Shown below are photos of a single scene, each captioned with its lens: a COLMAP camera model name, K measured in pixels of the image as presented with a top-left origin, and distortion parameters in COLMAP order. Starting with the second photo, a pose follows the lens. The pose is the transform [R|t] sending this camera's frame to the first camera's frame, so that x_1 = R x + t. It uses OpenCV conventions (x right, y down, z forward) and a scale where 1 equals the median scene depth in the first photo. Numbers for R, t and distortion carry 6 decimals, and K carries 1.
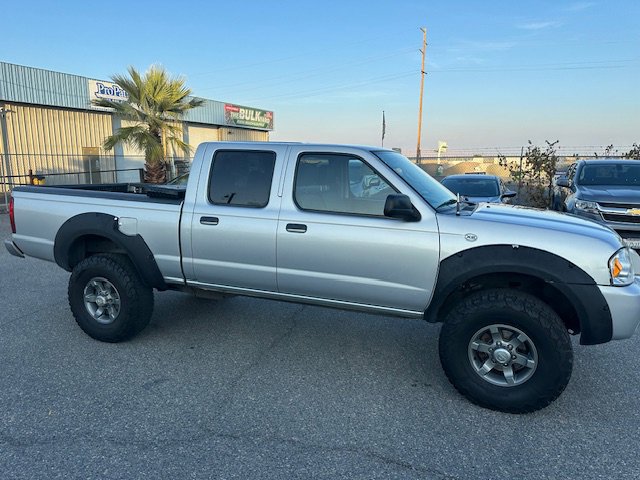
lens RADIAL K [[454.5, 0, 316.9], [0, 454.5, 244.8], [0, 0, 1]] dist [0.034342, -0.039789]
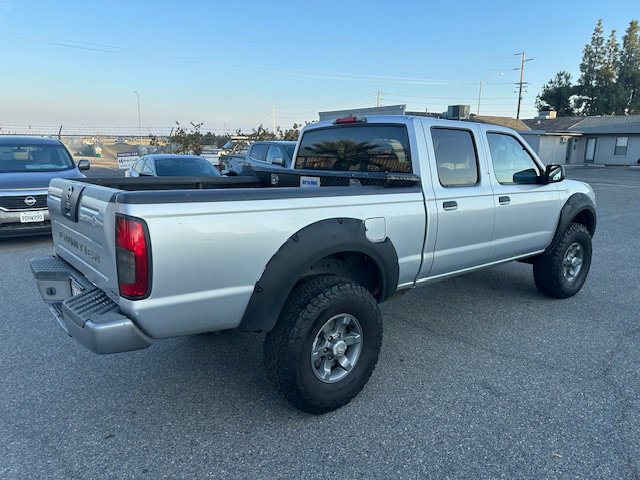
lens RADIAL K [[454.5, 0, 319.9], [0, 454.5, 245.0], [0, 0, 1]] dist [0.034342, -0.039789]
pose [[0.499821, -0.186948, 0.845712, -1.149563], [0.150164, 0.980345, 0.127961, -0.131036], [-0.853012, 0.063038, 0.518070, 0.752346]]
